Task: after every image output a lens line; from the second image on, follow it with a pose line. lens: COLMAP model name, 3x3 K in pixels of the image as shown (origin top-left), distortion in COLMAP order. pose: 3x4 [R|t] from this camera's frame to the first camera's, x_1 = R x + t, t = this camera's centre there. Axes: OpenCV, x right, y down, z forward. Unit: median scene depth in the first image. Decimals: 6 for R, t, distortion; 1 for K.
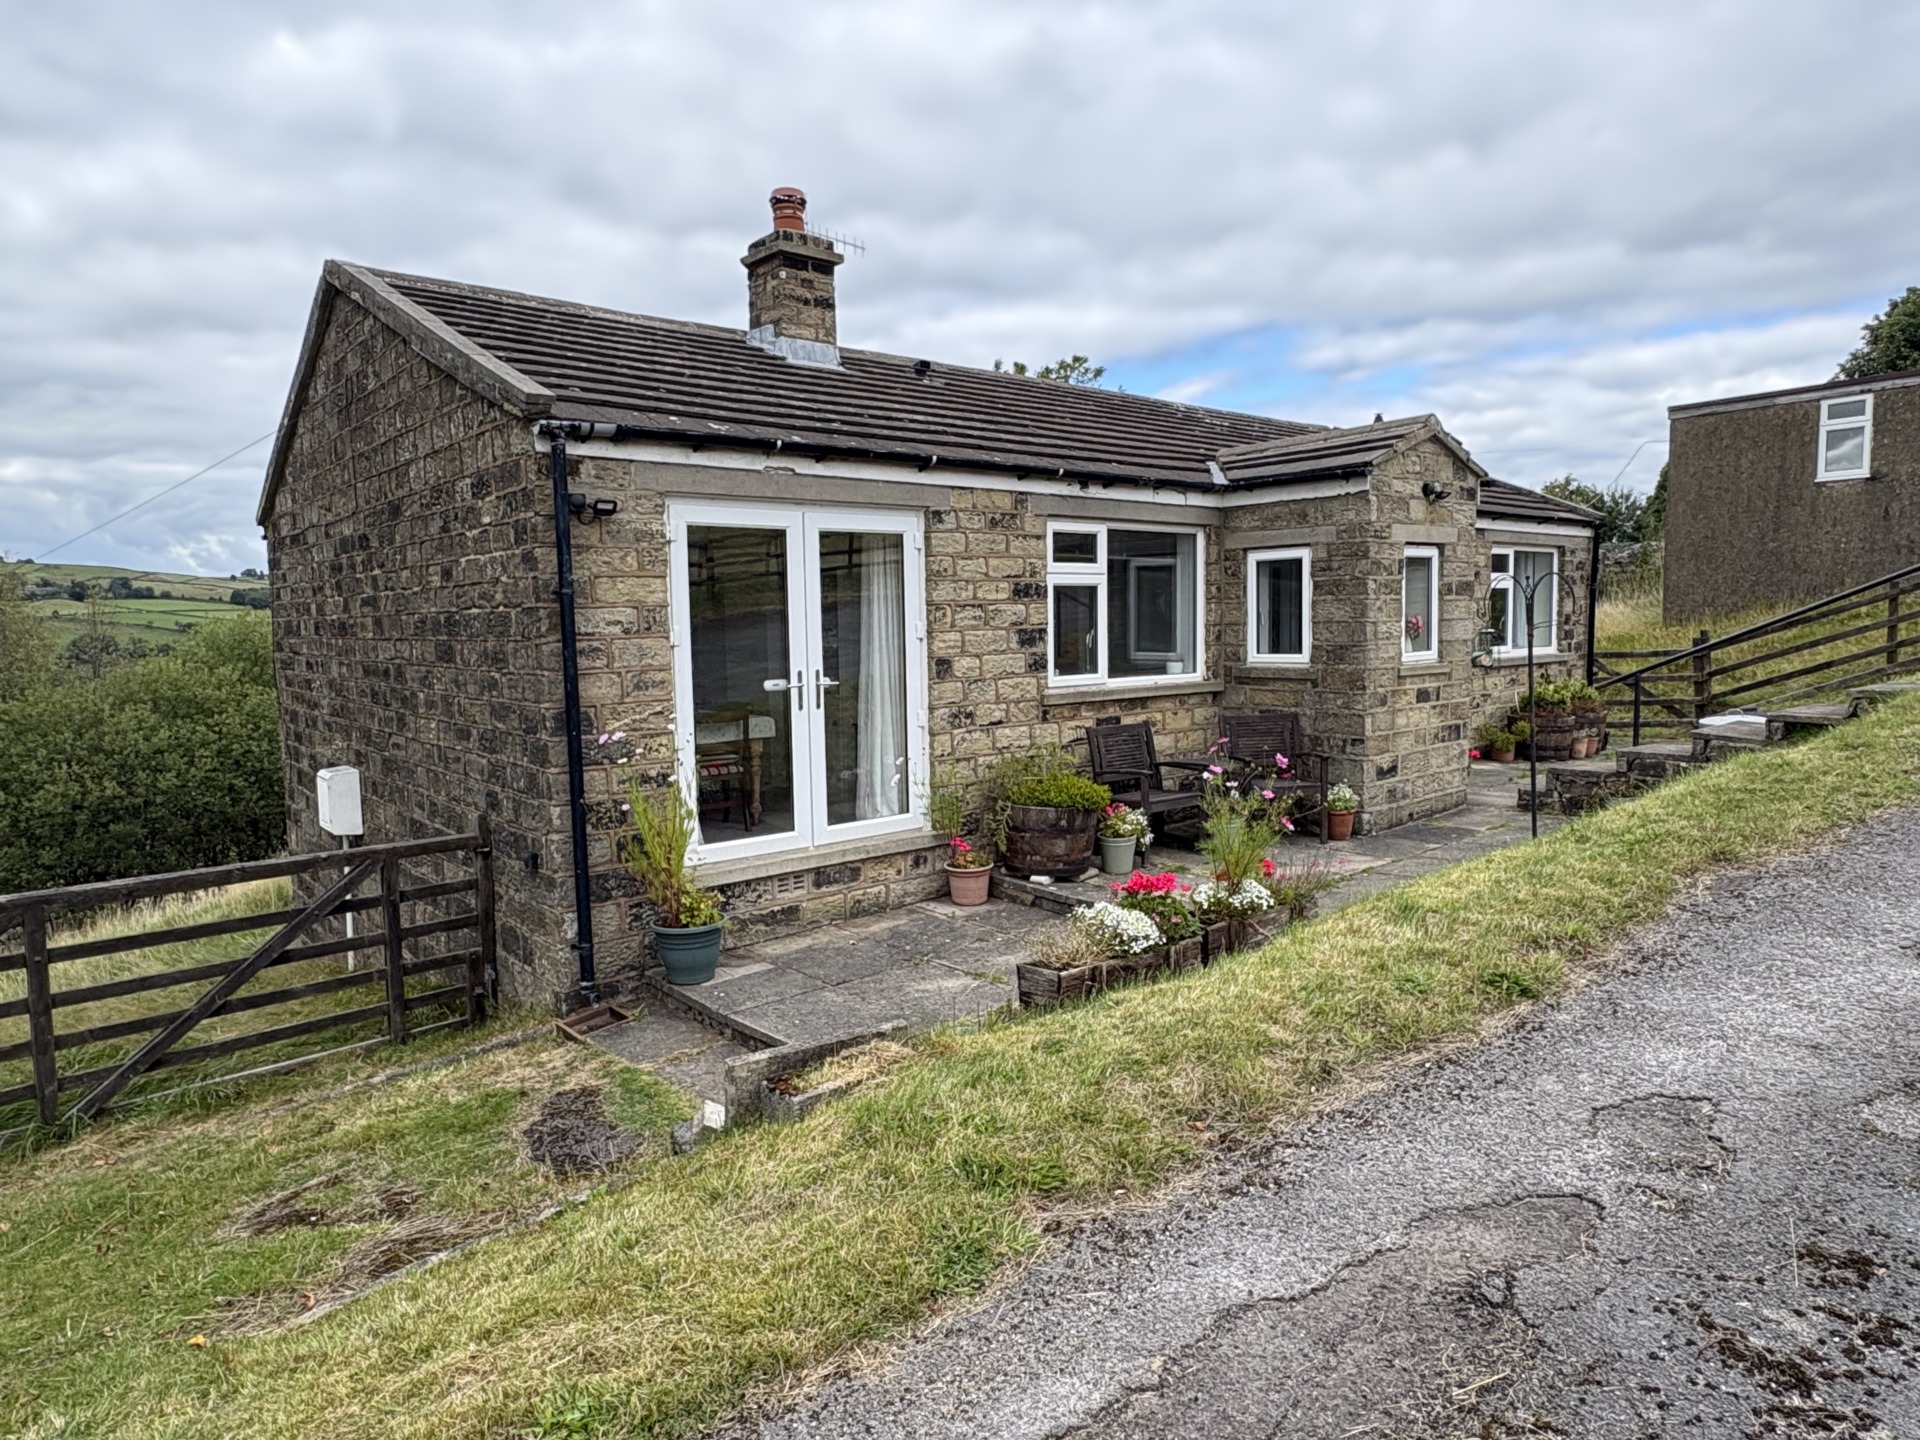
lens RADIAL K [[1160.0, 0, 960.0], [0, 1160.0, 720.0], [0, 0, 1]] dist [0.002320, 0.000448]
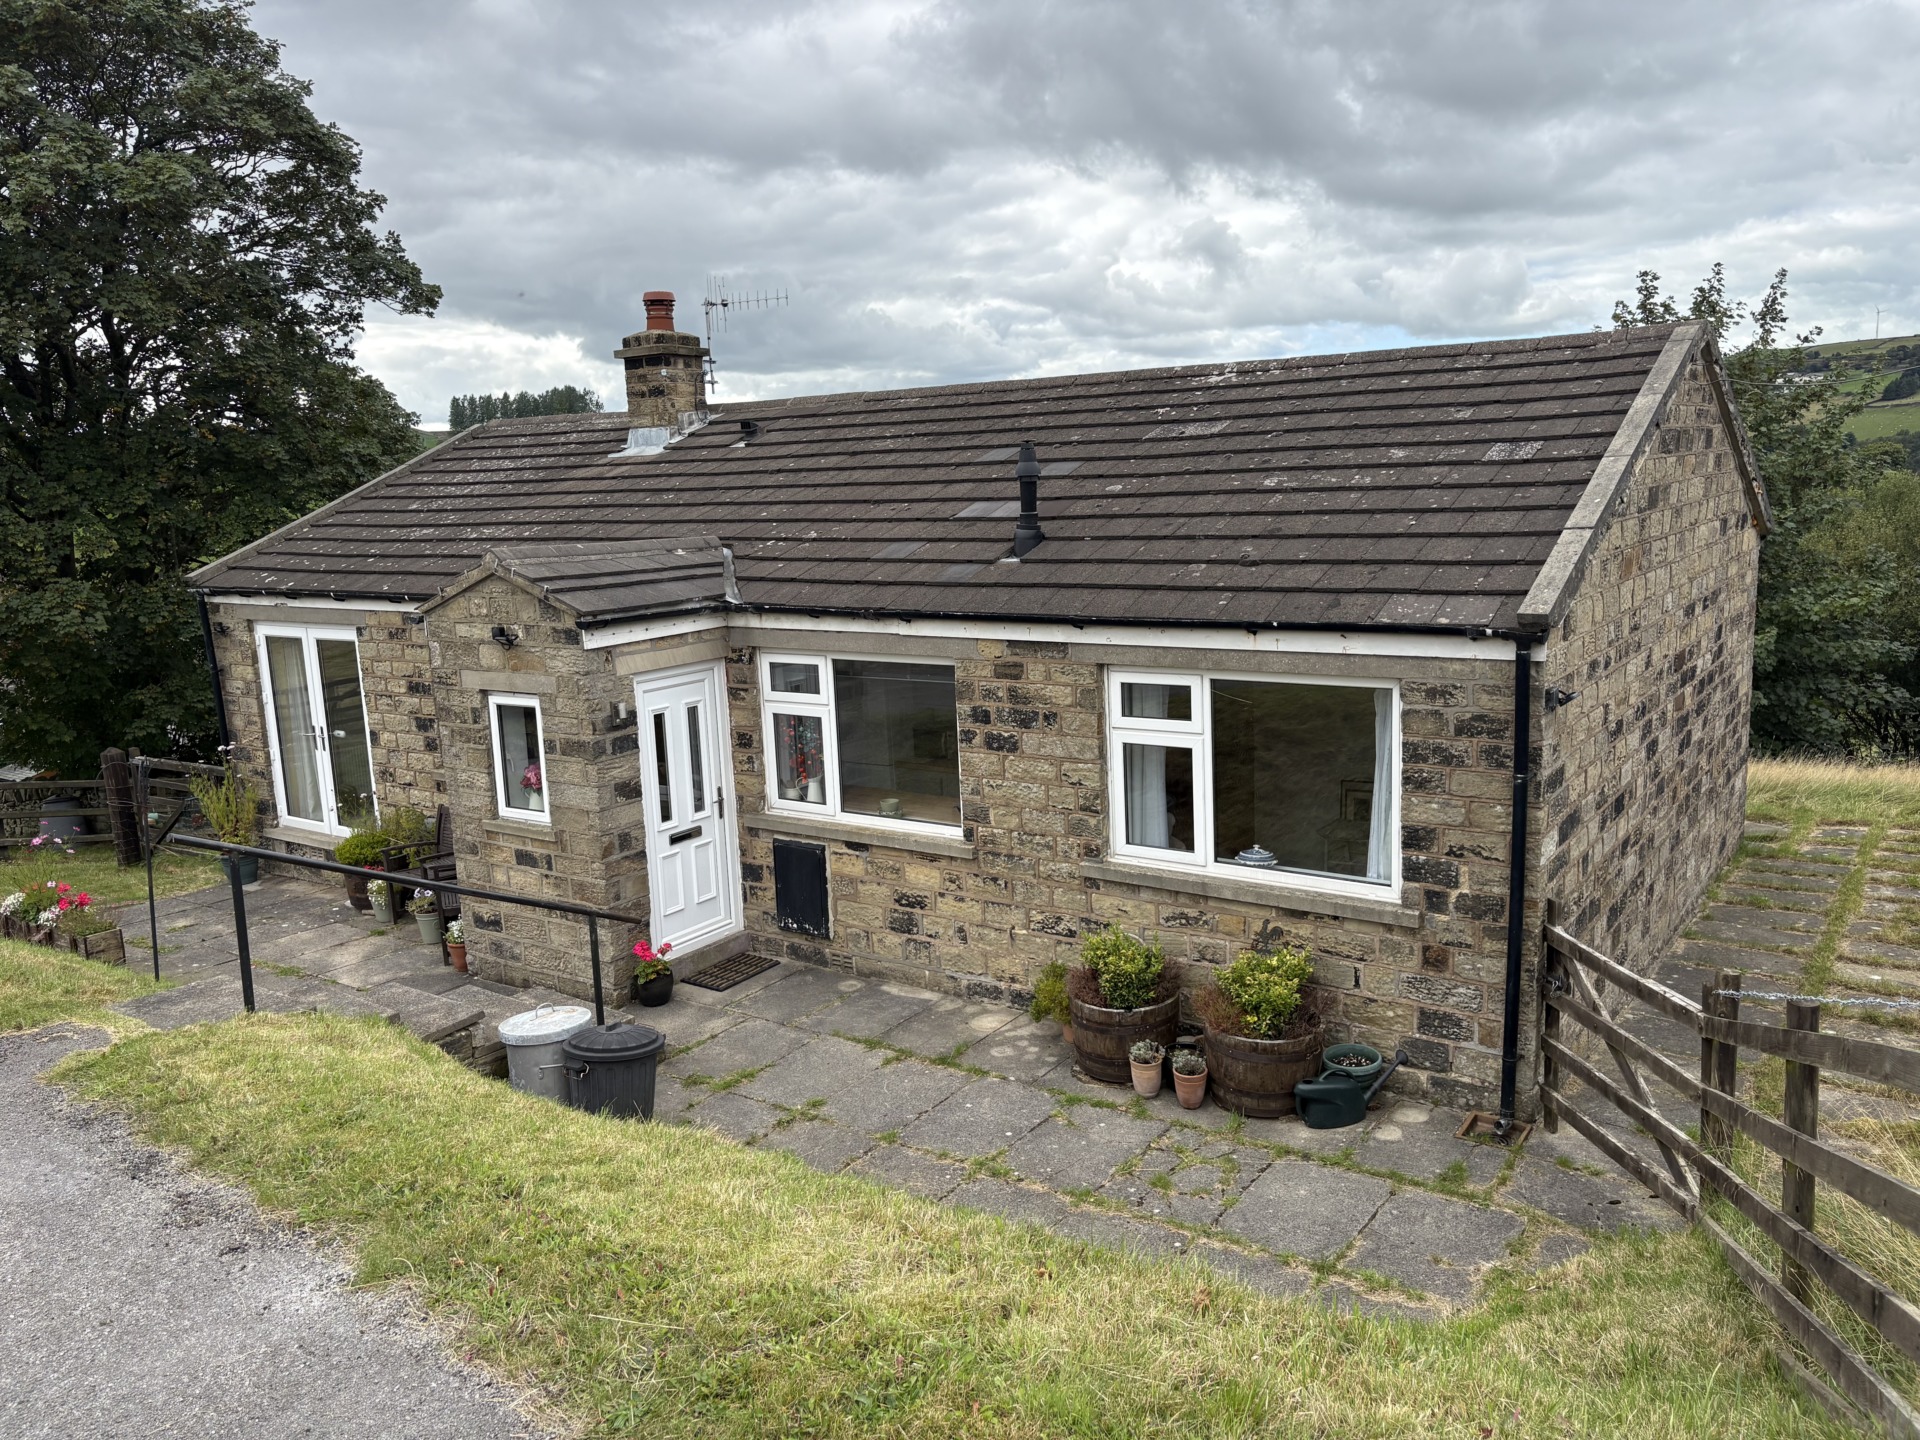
lens RADIAL K [[1458.0, 0, 960.0], [0, 1458.0, 720.0], [0, 0, 1]] dist [0.029429, 0.000488]
pose [[0.240187, 0.175869, -0.954662, 1.769062], [-0.047930, 0.984400, 0.169288, -0.383523], [0.969543, 0.005096, 0.244870, 1.204554]]
